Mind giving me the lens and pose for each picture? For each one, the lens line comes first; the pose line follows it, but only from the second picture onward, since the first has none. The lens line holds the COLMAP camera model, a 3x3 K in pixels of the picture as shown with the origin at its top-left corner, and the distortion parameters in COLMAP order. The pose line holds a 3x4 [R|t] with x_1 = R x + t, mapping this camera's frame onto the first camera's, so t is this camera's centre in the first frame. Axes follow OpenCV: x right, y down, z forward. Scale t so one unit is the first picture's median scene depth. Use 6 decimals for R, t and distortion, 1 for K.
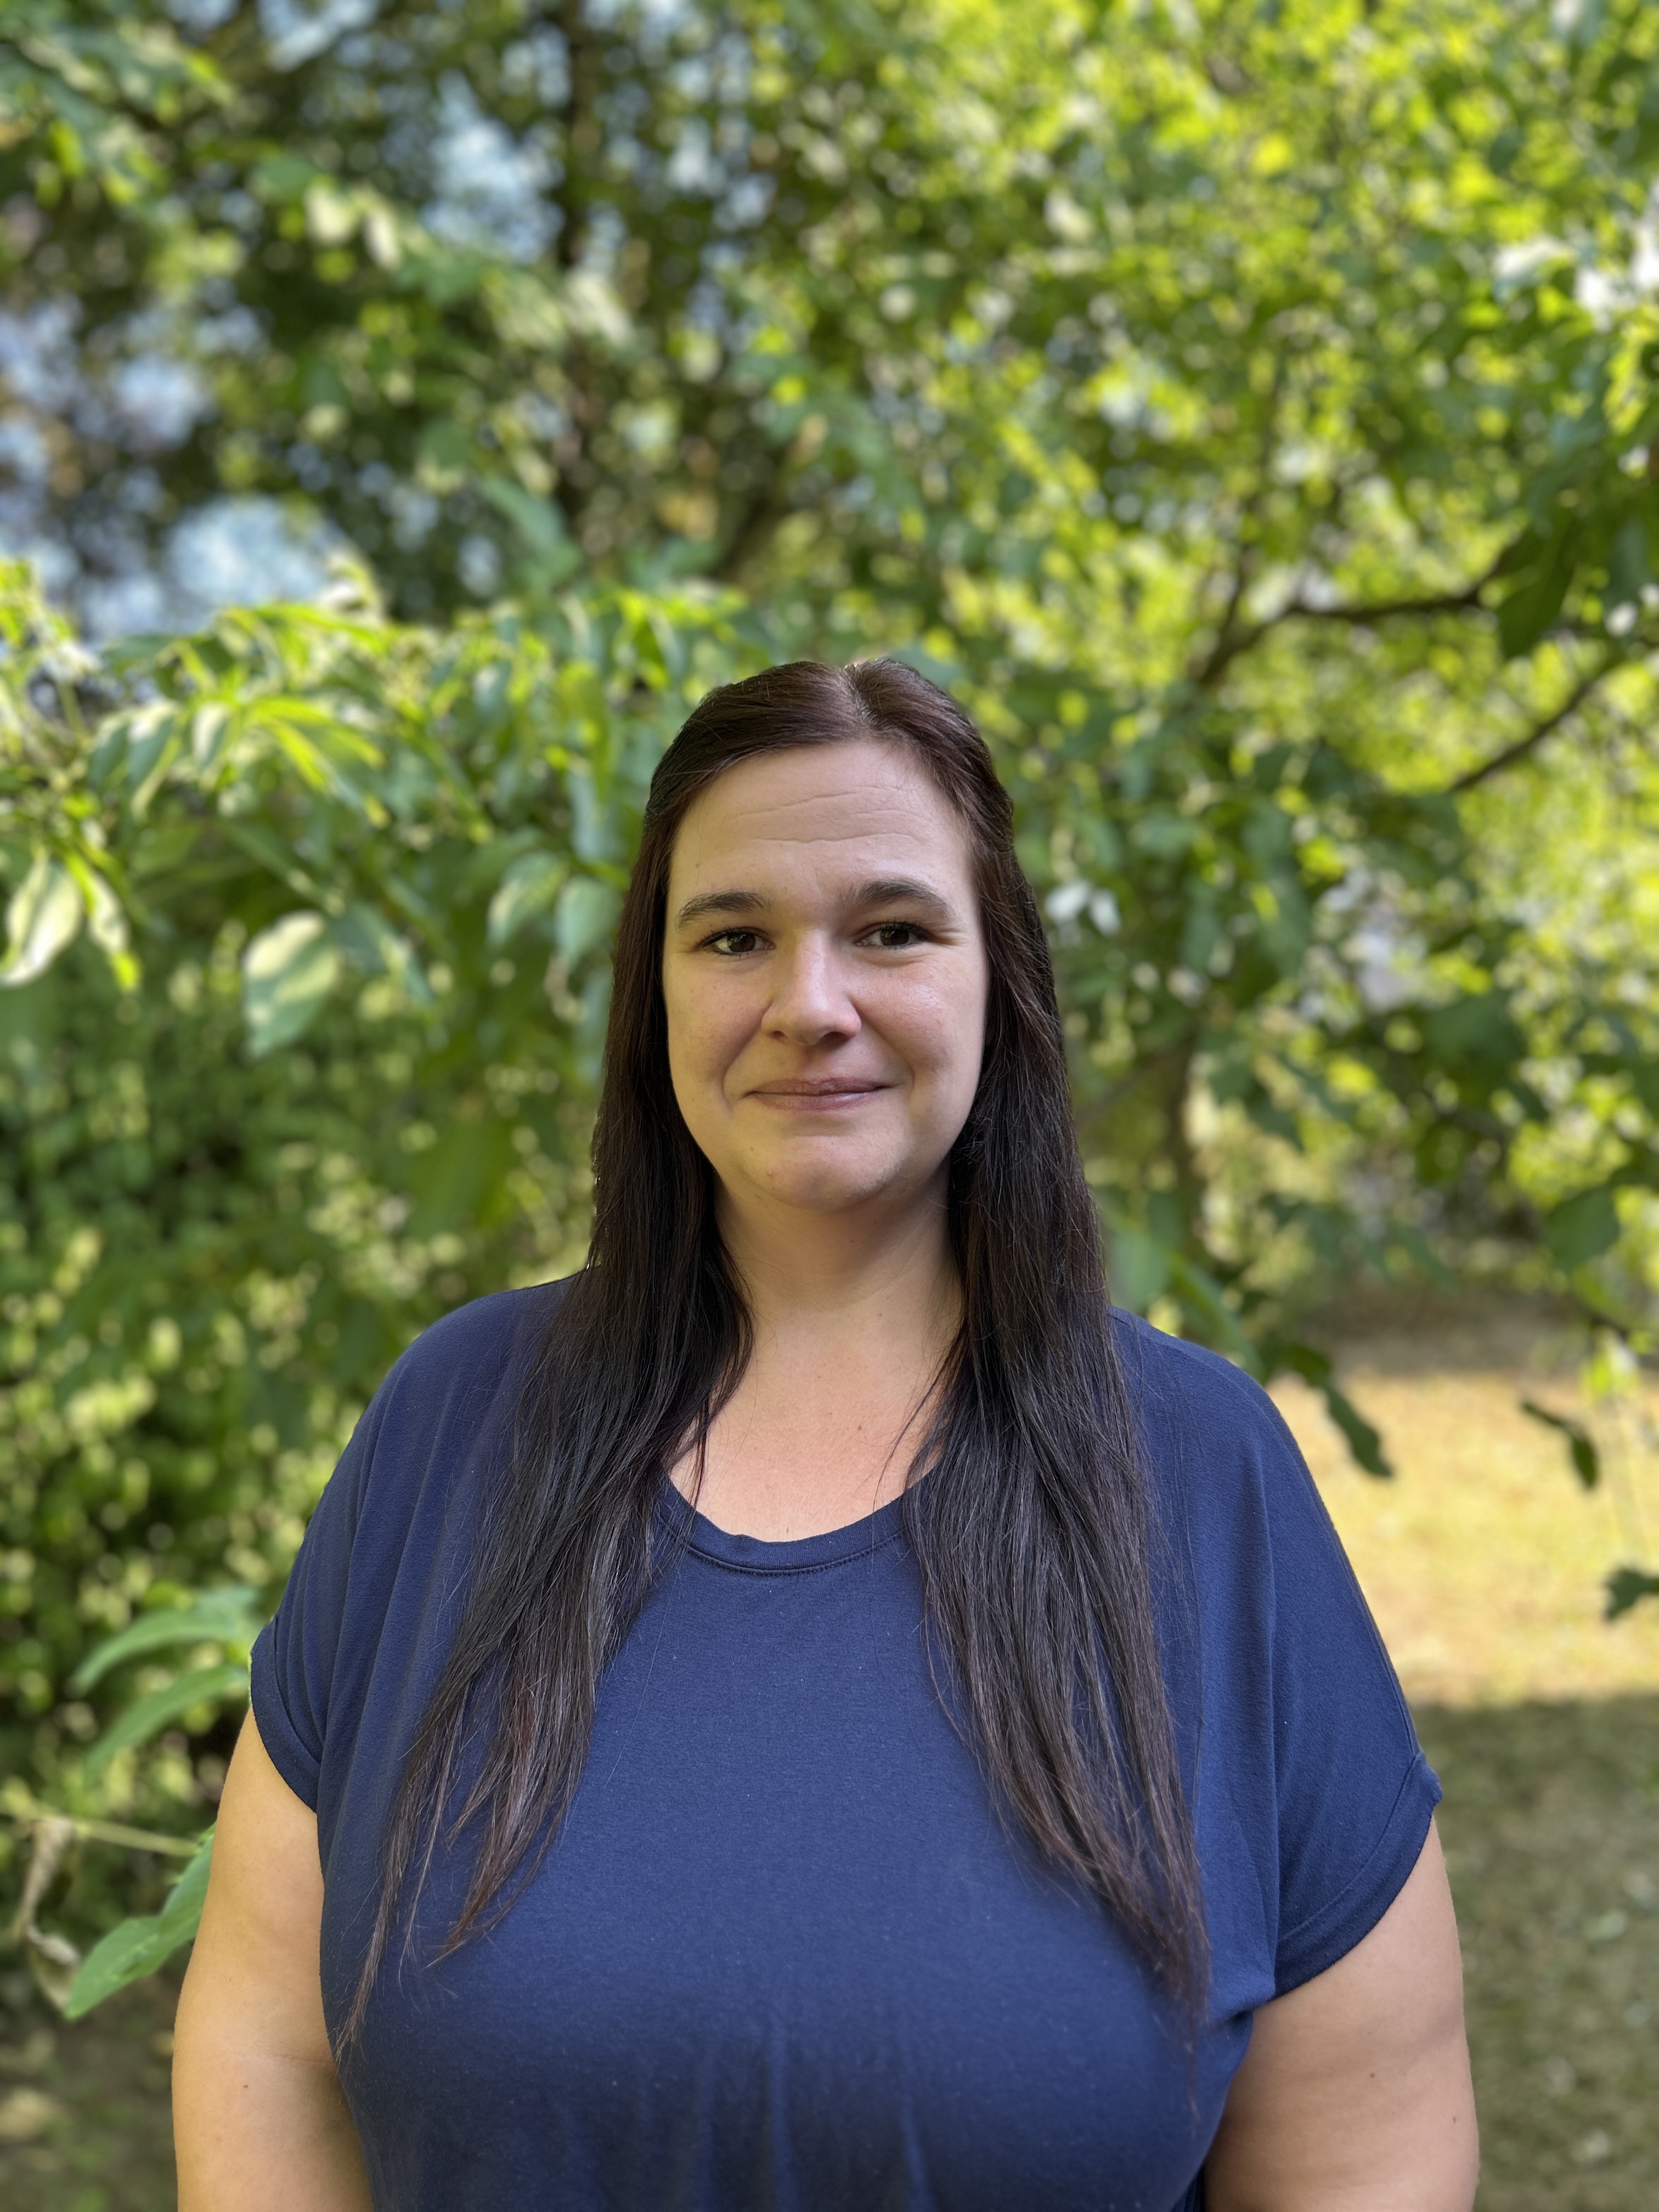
lens RADIAL K [[1650.1, 0, 838.1], [0, 1650.1, 1102.2], [0, 0, 1]] dist [0.003324, -0.019989]
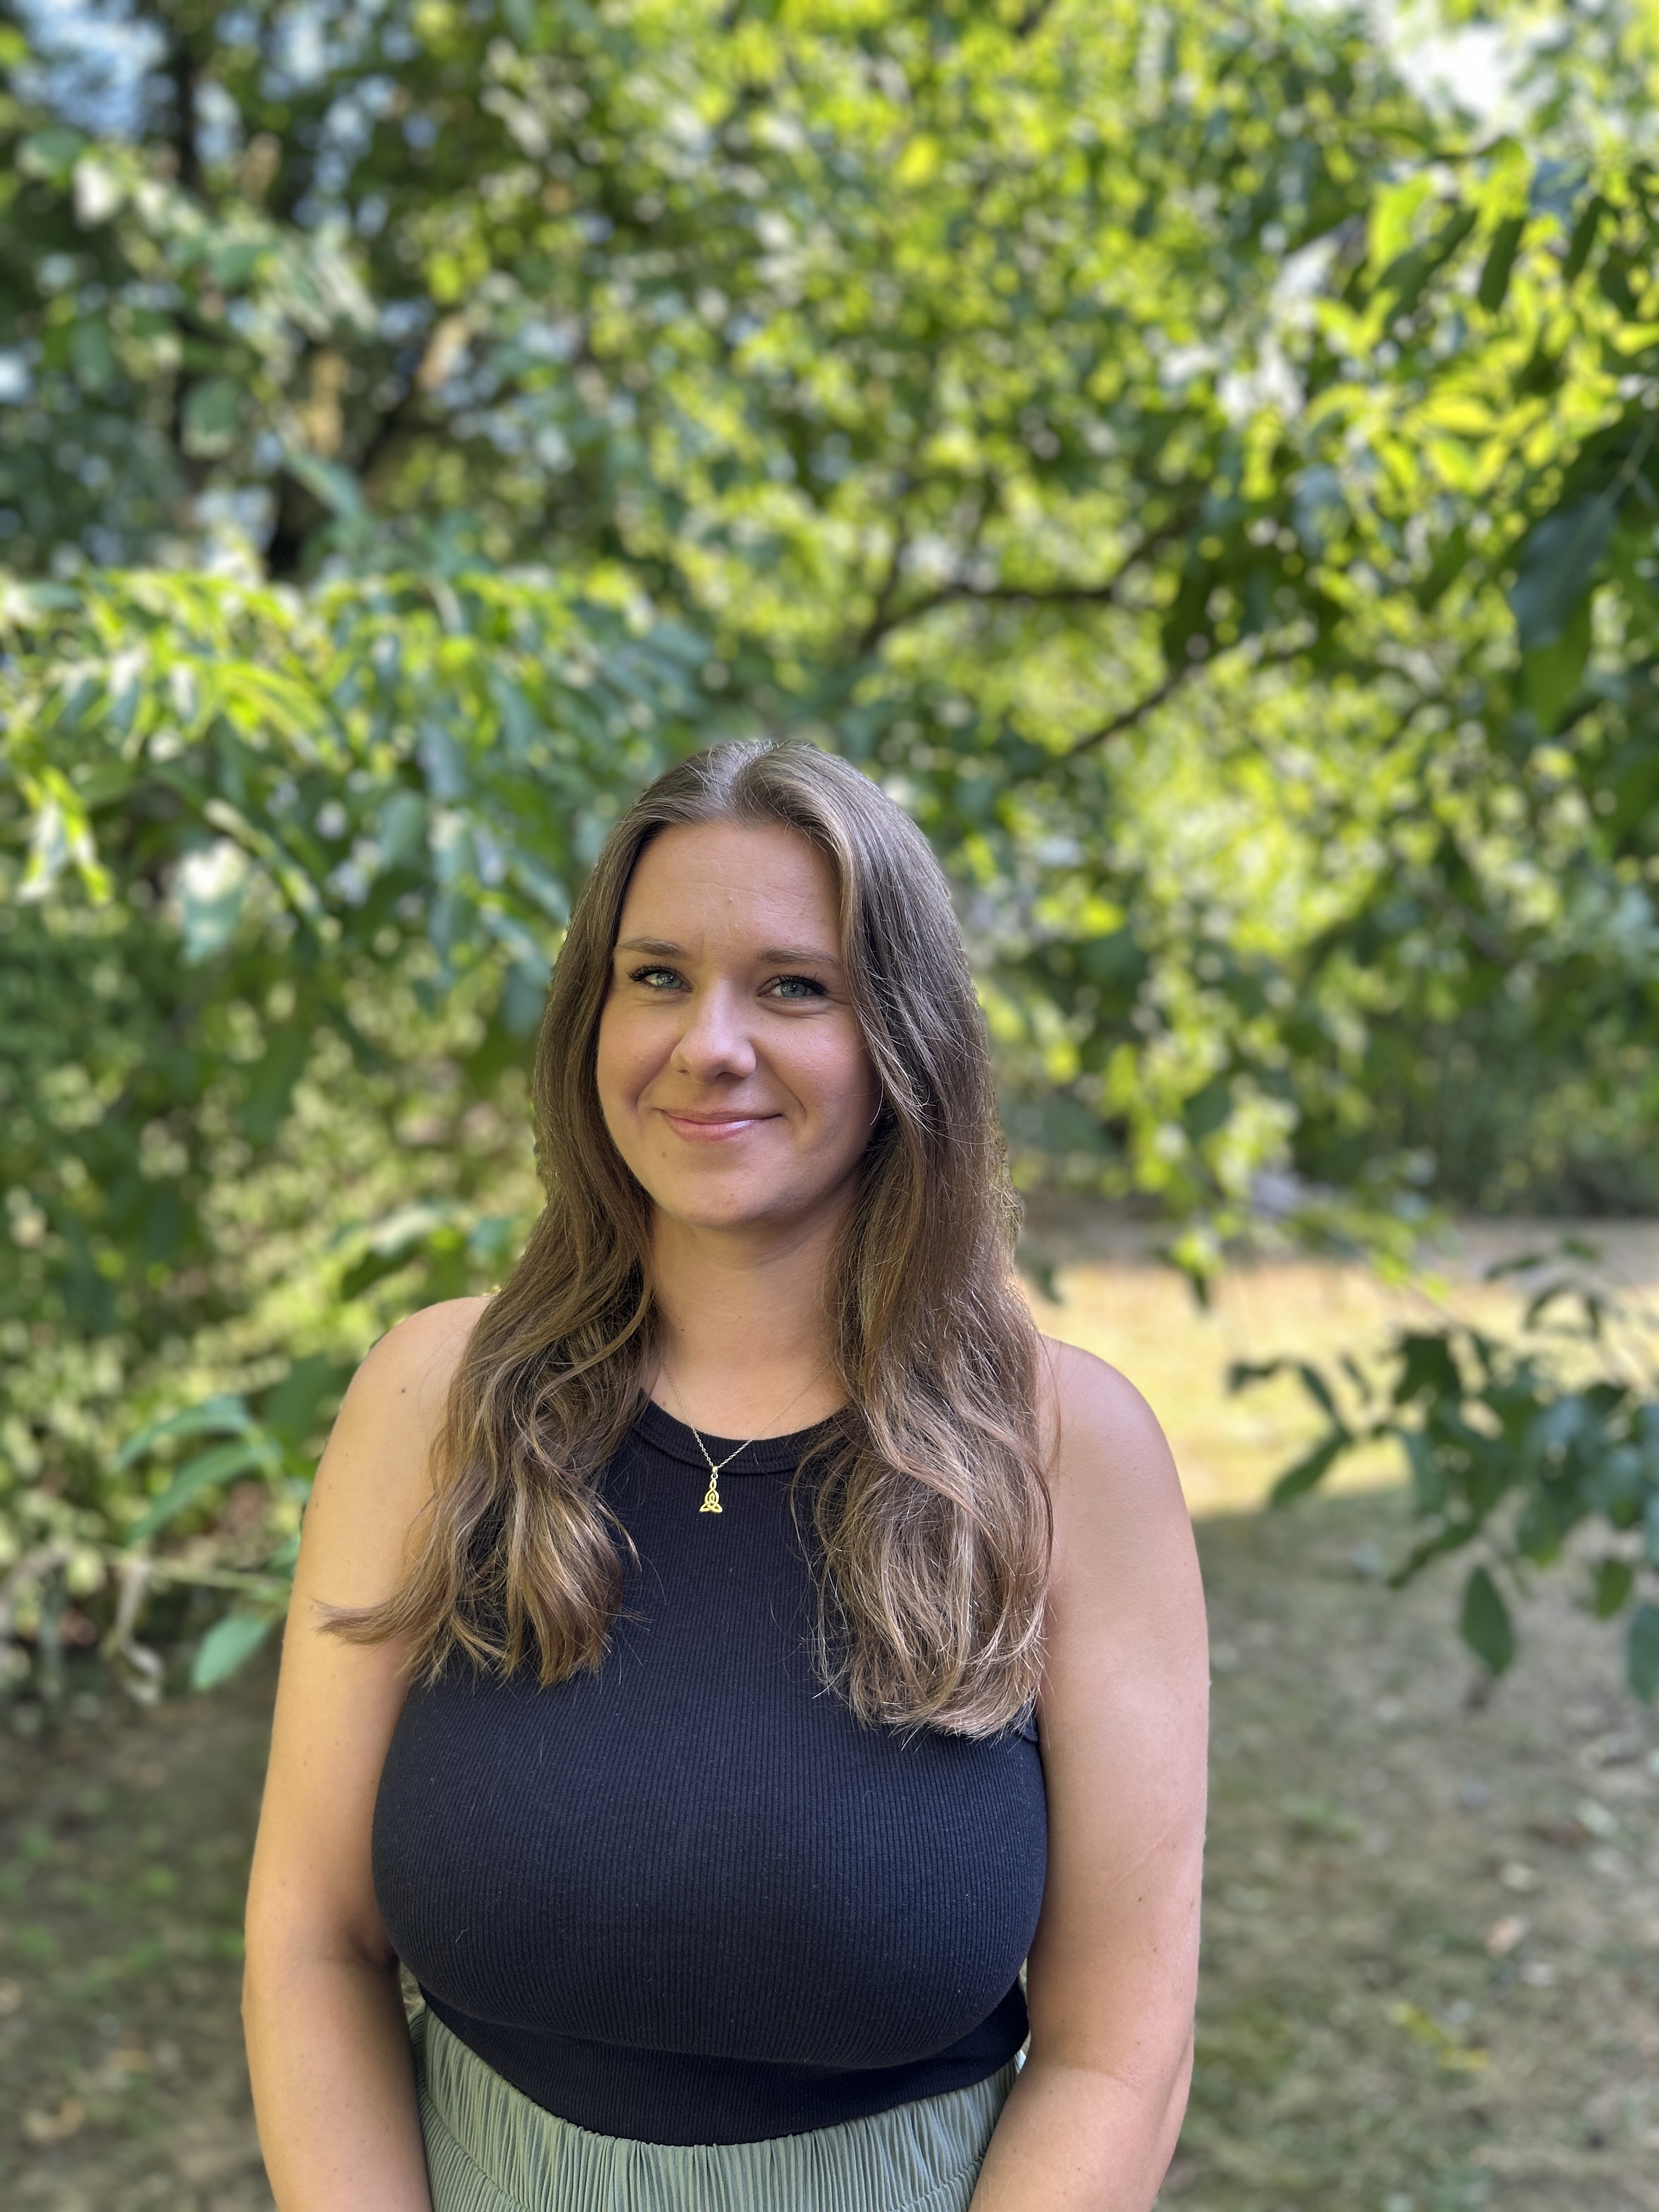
lens RADIAL K [[1650.1, 0, 820.2], [0, 1650.1, 1104.2], [0, 0, 1]] dist [0.003324, -0.019989]
pose [[0.973632, -0.008612, 0.227962, -0.096625], [-0.001806, 0.998965, 0.045449, 0.009000], [-0.228117, -0.044662, 0.972609, -0.133209]]
